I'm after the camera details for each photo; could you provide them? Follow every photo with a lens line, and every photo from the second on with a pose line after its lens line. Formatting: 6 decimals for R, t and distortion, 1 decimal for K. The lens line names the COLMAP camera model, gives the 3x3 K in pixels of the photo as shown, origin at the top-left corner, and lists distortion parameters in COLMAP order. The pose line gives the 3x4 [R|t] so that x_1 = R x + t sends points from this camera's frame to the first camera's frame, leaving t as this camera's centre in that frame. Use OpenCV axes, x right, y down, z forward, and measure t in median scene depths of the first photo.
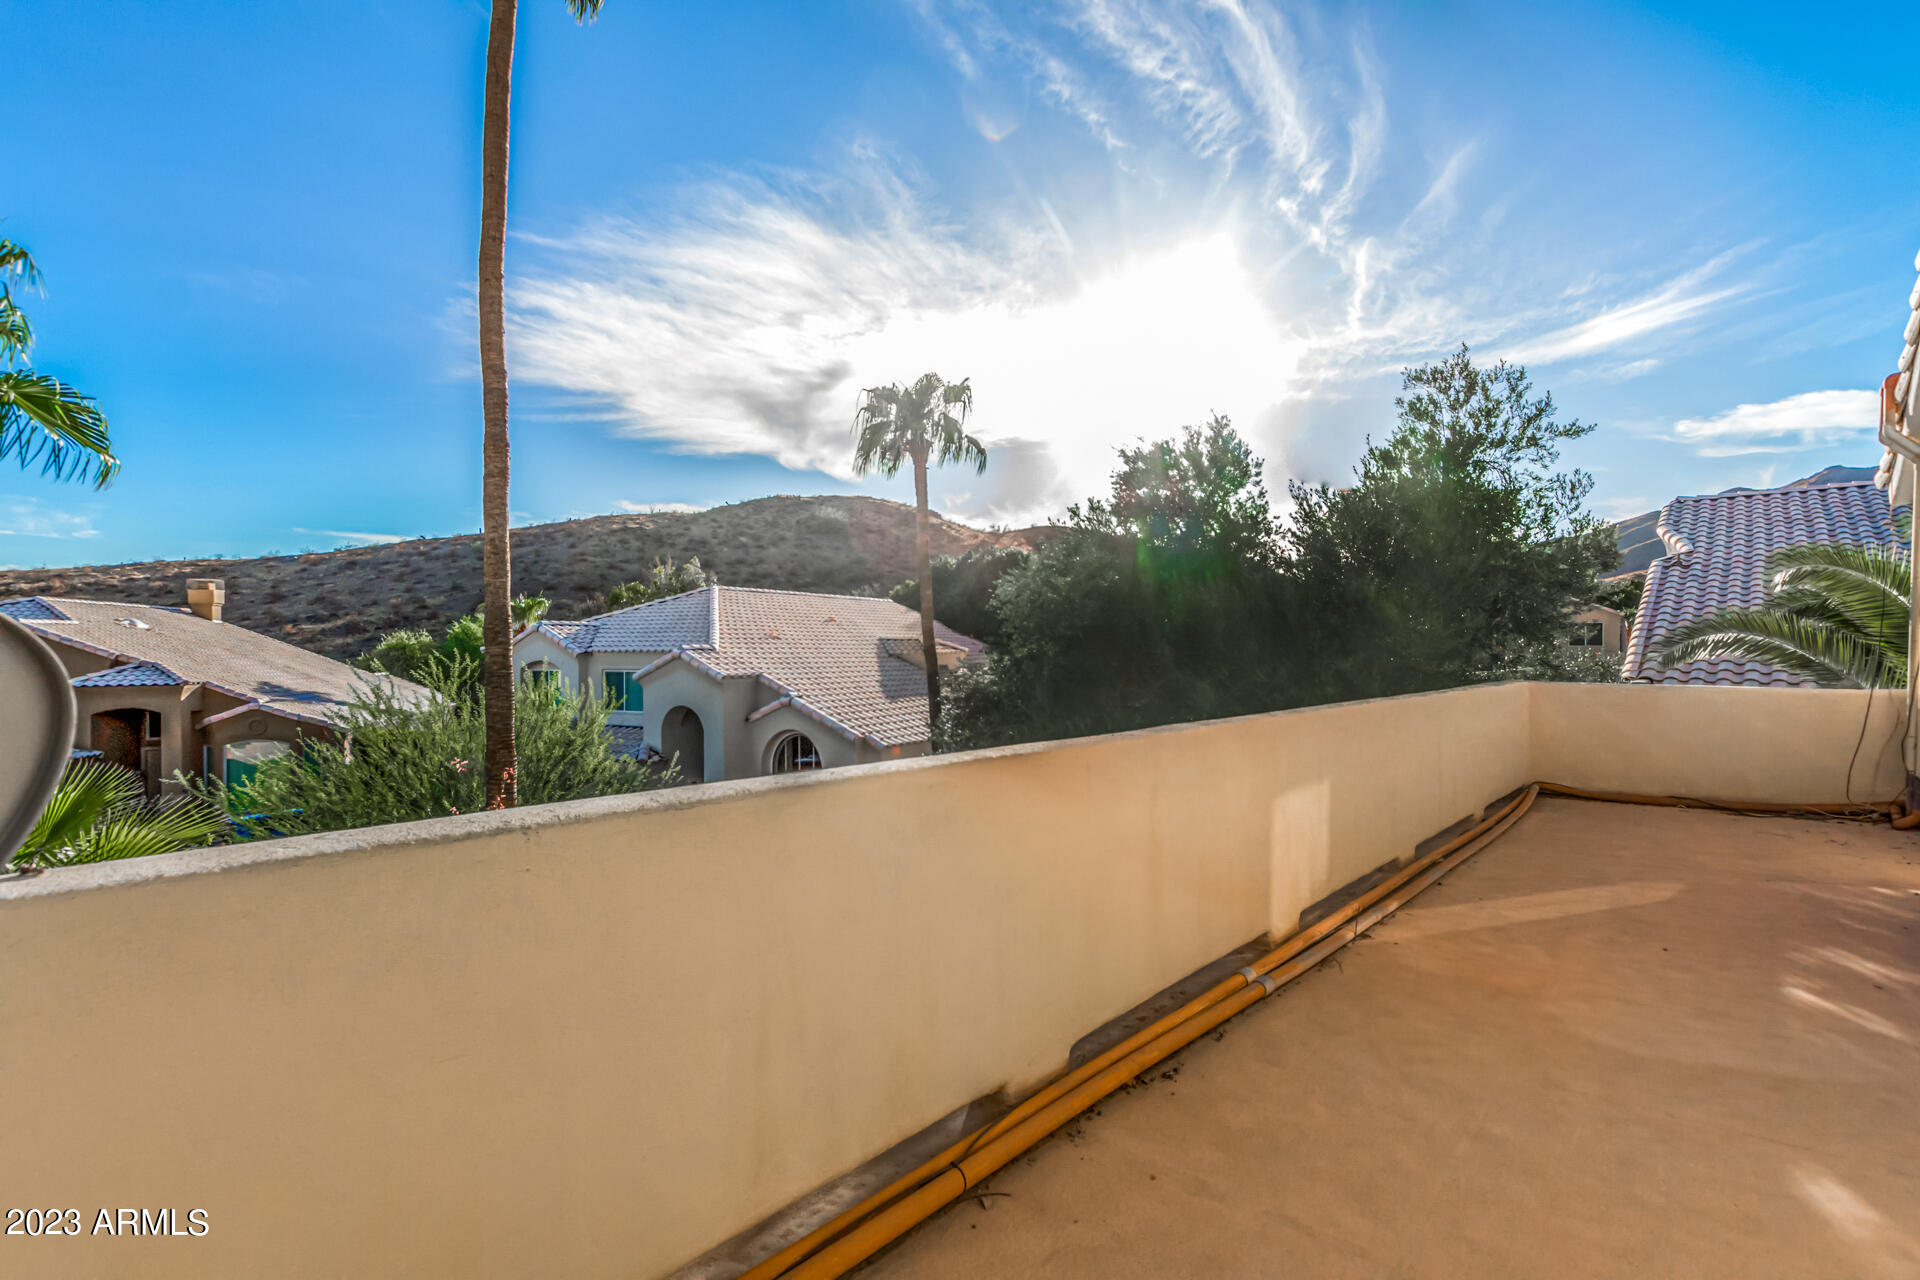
lens RADIAL K [[897.1, 0, 960.0], [0, 897.1, 640.0], [0, 0, 1]] dist [-0.002469, -0.001394]
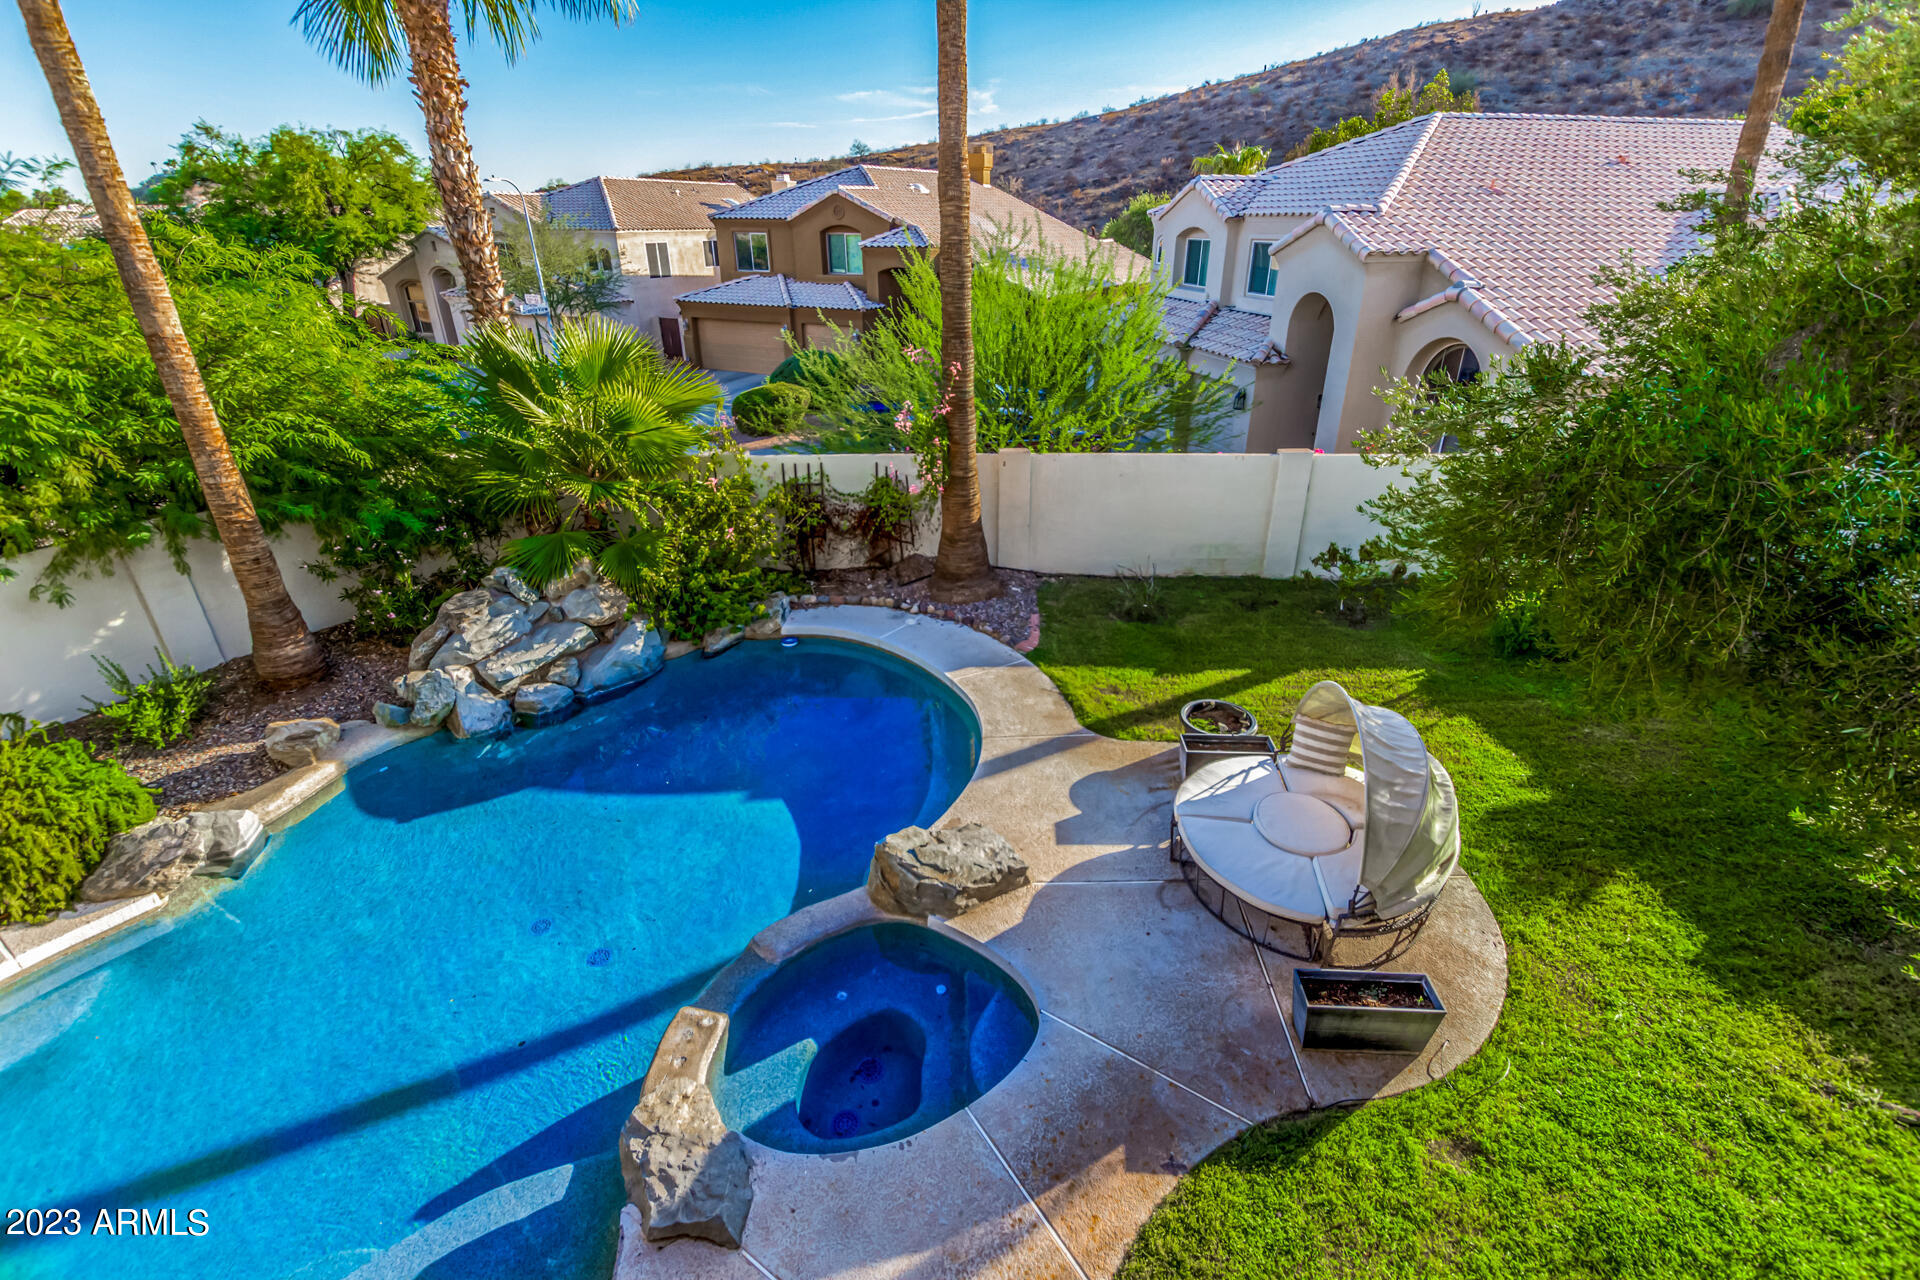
lens RADIAL K [[897.1, 0, 960.0], [0, 897.1, 640.0], [0, 0, 1]] dist [-0.002469, -0.001394]
pose [[0.680377, 0.314504, -0.661948, 0.030935], [0.005399, 0.901060, 0.433660, 0.002619], [0.732843, -0.298626, 0.611362, 0.080825]]
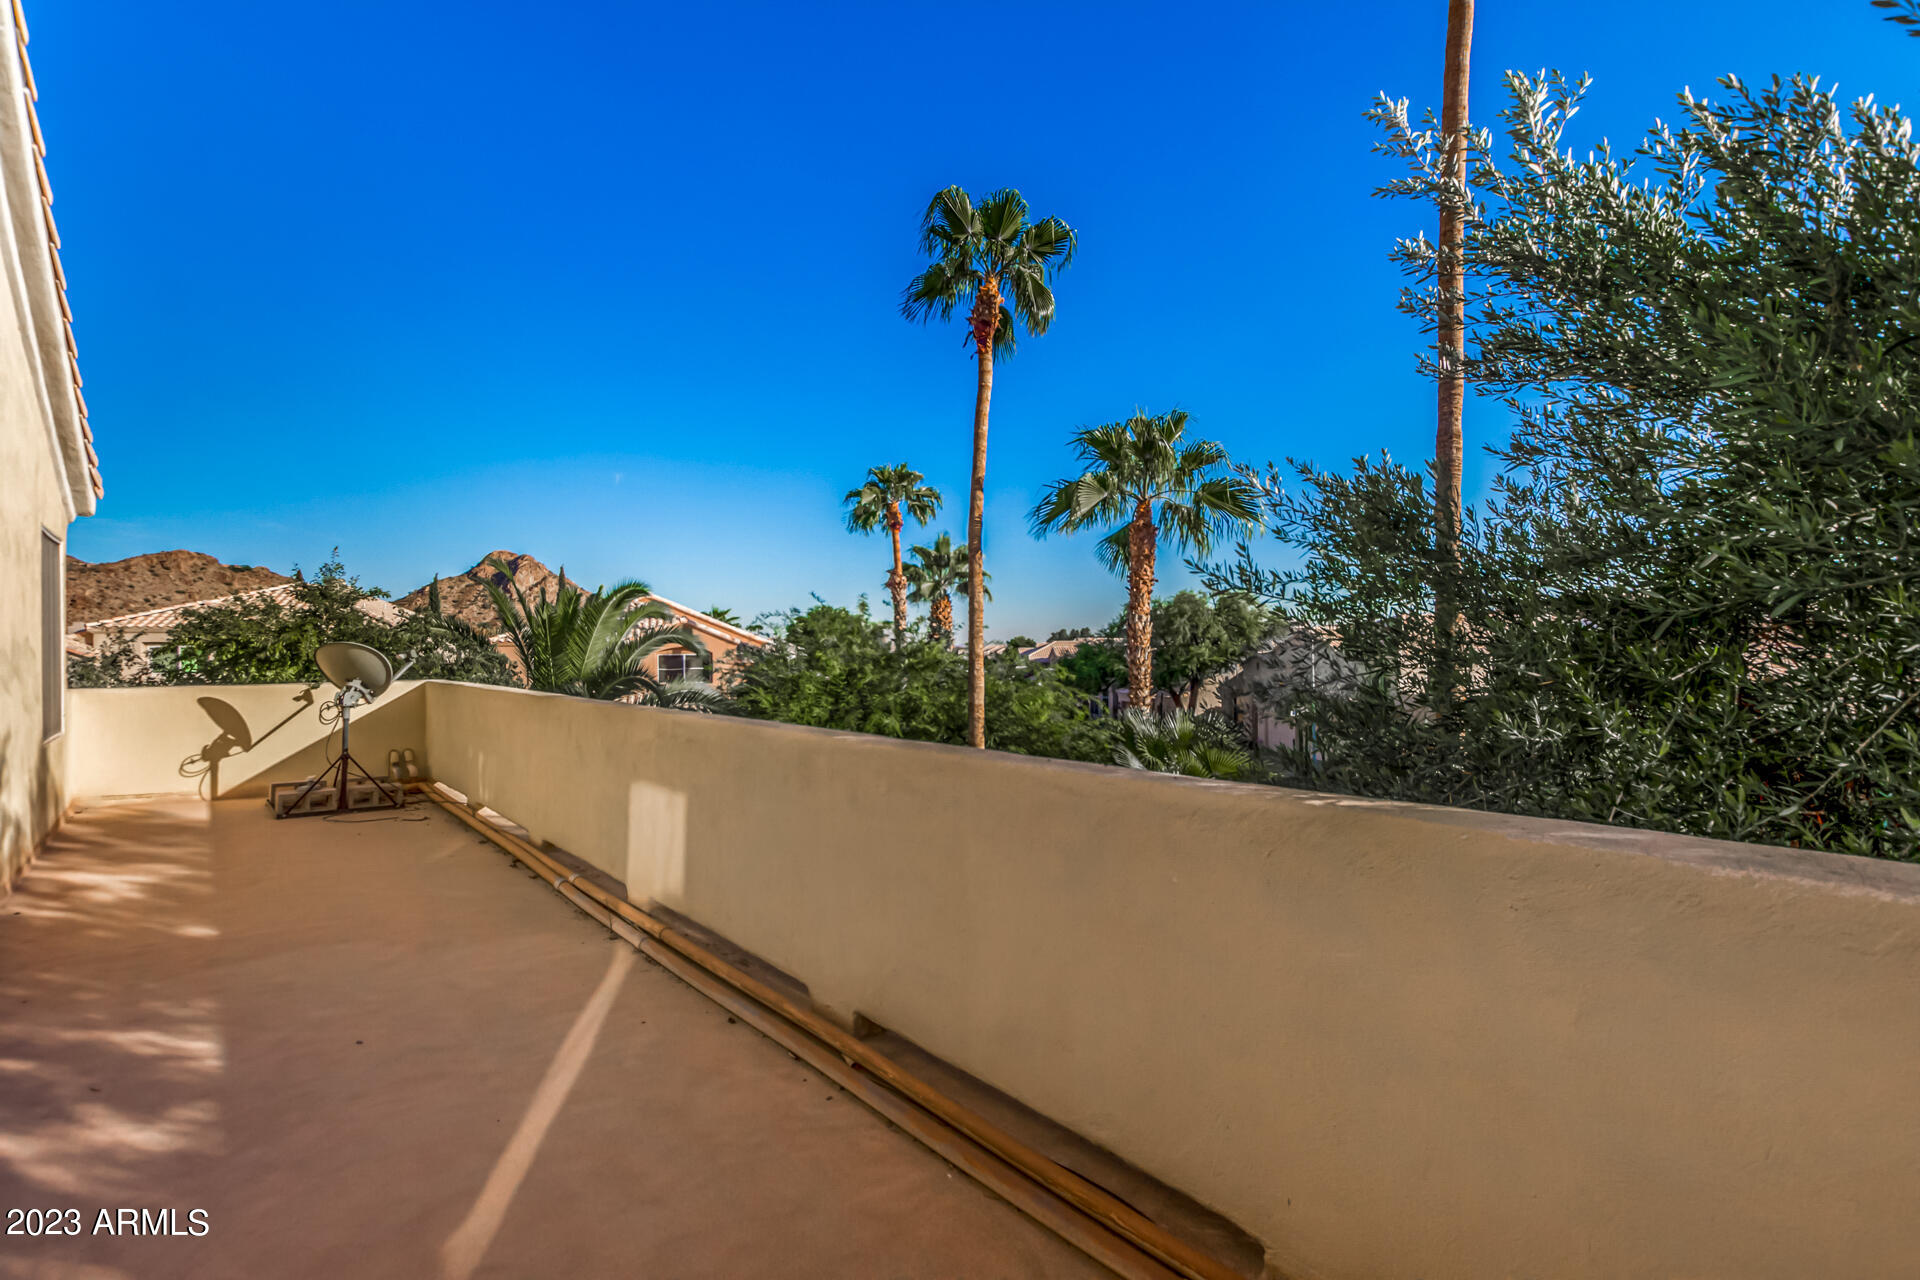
lens RADIAL K [[897.1, 0, 960.0], [0, 897.1, 640.0], [0, 0, 1]] dist [-0.002469, -0.001394]
pose [[-0.133857, -0.003464, -0.990995, 0.104210], [0.013256, 0.999898, -0.005286, 0.001296], [0.990912, -0.013844, -0.133797, 0.114830]]
